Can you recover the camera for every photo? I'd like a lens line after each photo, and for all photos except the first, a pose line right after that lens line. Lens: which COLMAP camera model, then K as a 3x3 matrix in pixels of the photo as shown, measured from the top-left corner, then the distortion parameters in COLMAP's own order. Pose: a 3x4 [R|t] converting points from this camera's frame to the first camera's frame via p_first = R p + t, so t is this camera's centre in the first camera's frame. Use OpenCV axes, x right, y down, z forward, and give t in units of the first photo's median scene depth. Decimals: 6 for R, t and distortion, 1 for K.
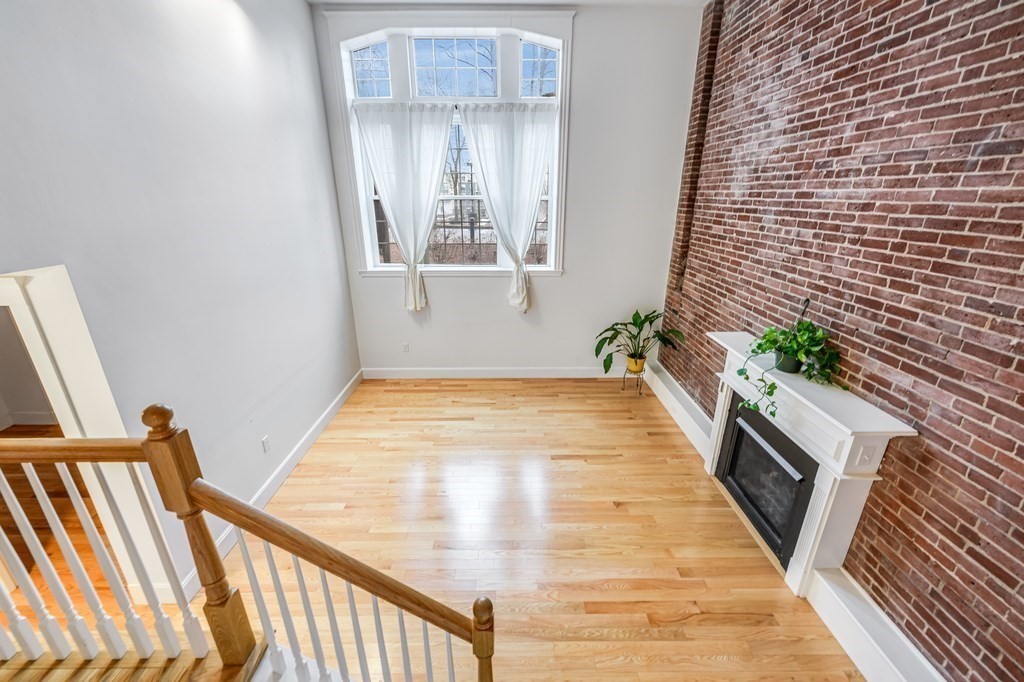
lens RADIAL K [[407.4, 0, 508.6], [0, 407.4, 345.1], [0, 0, 1]] dist [-0.000555, -0.000248]
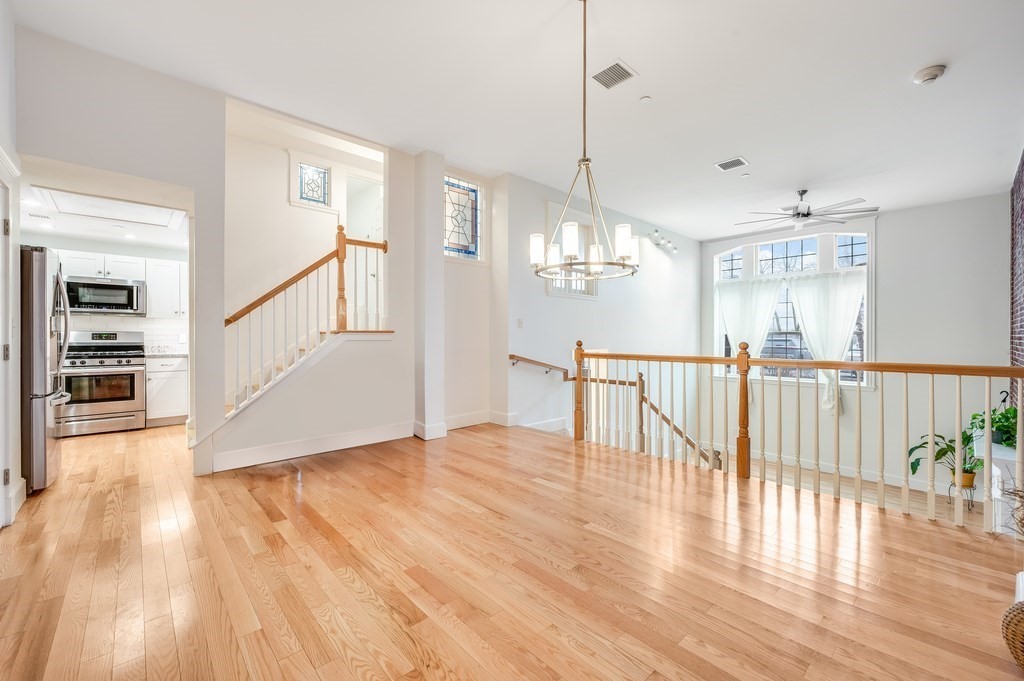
lens RADIAL K [[415.1, 0, 511.8], [0, 415.1, 333.7], [0, 0, 1]] dist [-0.000337, 0.000029]
pose [[0.673318, -0.005132, -0.739335, 0.597849], [-0.257468, 0.935757, -0.240973, 0.476399], [0.693075, 0.352607, 0.628741, -1.160023]]
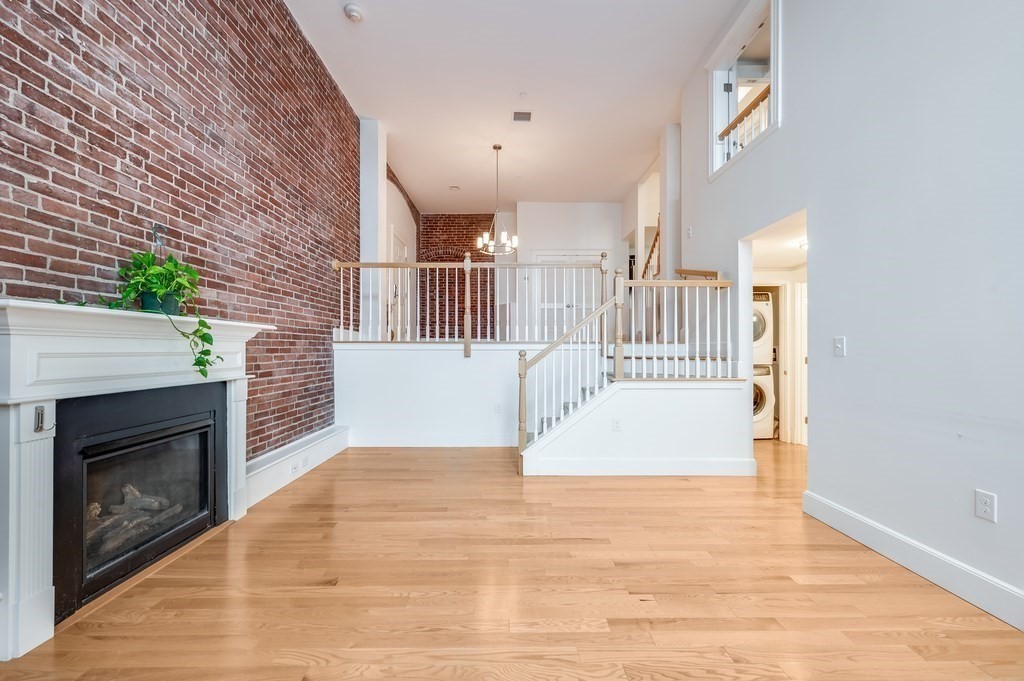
lens RADIAL K [[416.2, 0, 512.0], [0, 416.2, 340.5], [0, 0, 1]] dist [-0.001465, -0.000042]
pose [[-0.999925, 0.000350, -0.012274, 0.021093], [-0.003640, 0.946220, 0.323503, -0.158952], [0.011727, 0.323523, -0.946148, 1.771304]]
